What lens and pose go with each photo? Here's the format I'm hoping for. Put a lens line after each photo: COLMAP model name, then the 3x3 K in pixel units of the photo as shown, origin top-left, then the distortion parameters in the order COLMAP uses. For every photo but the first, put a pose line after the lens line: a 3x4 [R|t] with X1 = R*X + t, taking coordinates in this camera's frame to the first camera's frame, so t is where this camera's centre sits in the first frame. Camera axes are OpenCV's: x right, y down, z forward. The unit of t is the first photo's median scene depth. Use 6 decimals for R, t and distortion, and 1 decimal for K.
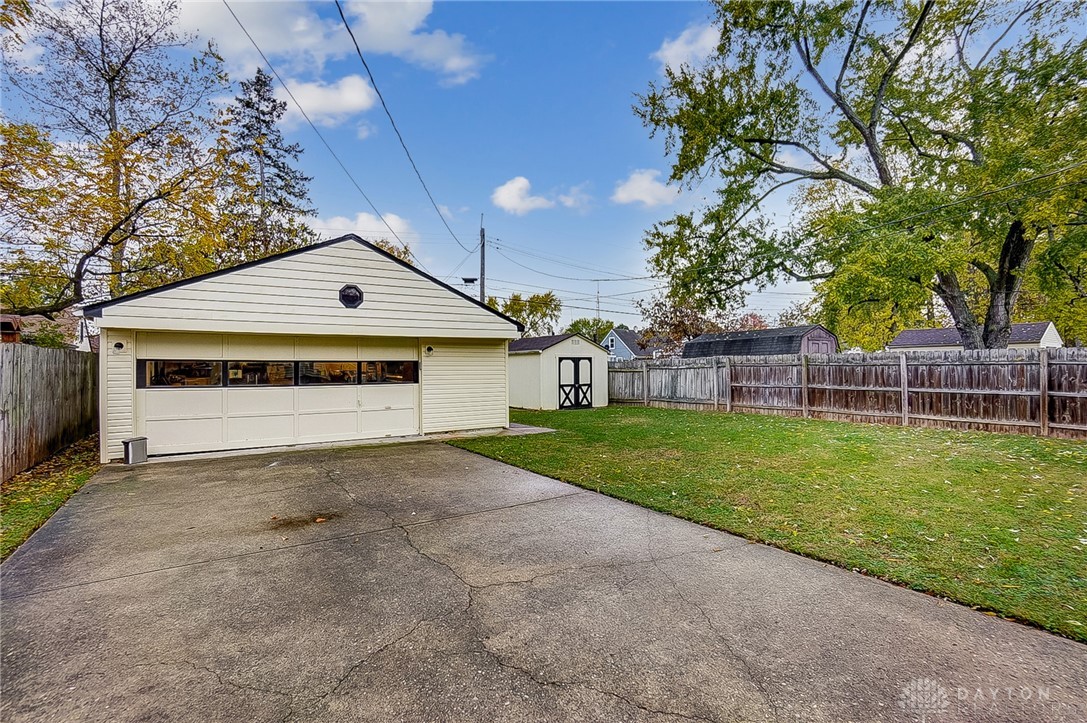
lens RADIAL K [[487.1, 0, 544.7], [0, 487.1, 362.1], [0, 0, 1]] dist [-0.042321, 0.002224]
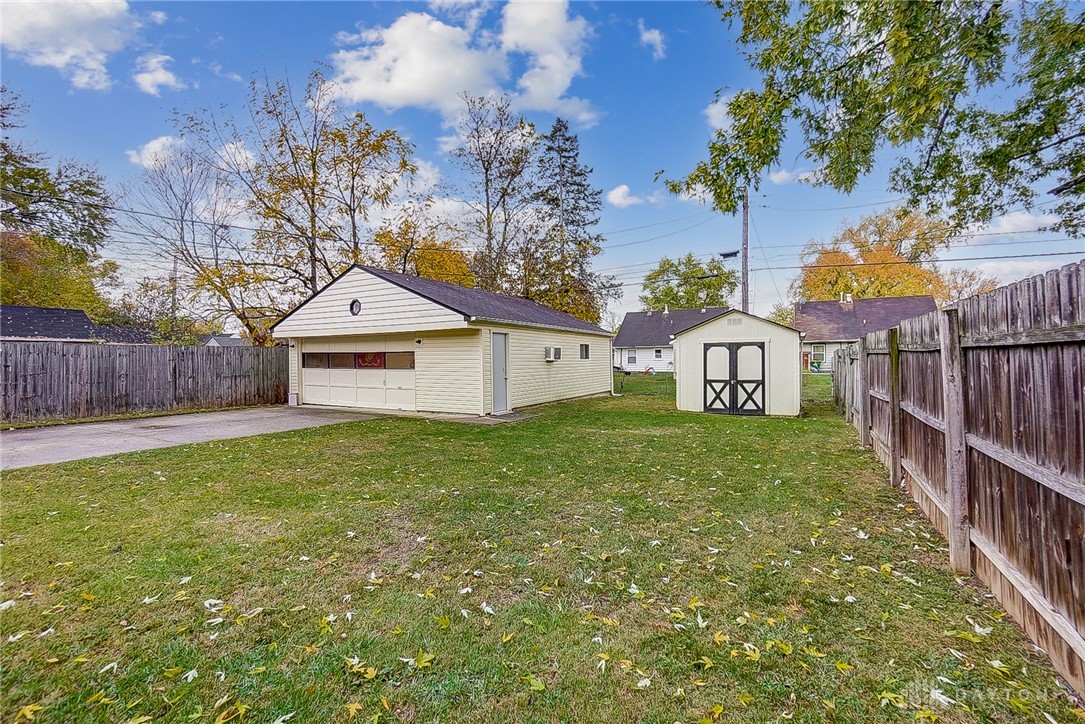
lens RADIAL K [[486.2, 0, 545.7], [0, 486.2, 360.5], [0, 0, 1]] dist [-0.042321, 0.002224]
pose [[0.463967, 0.005351, -0.885836, 0.577428], [0.008535, 0.999908, 0.010510, 0.006417], [0.885811, -0.012437, 0.463879, 0.424134]]
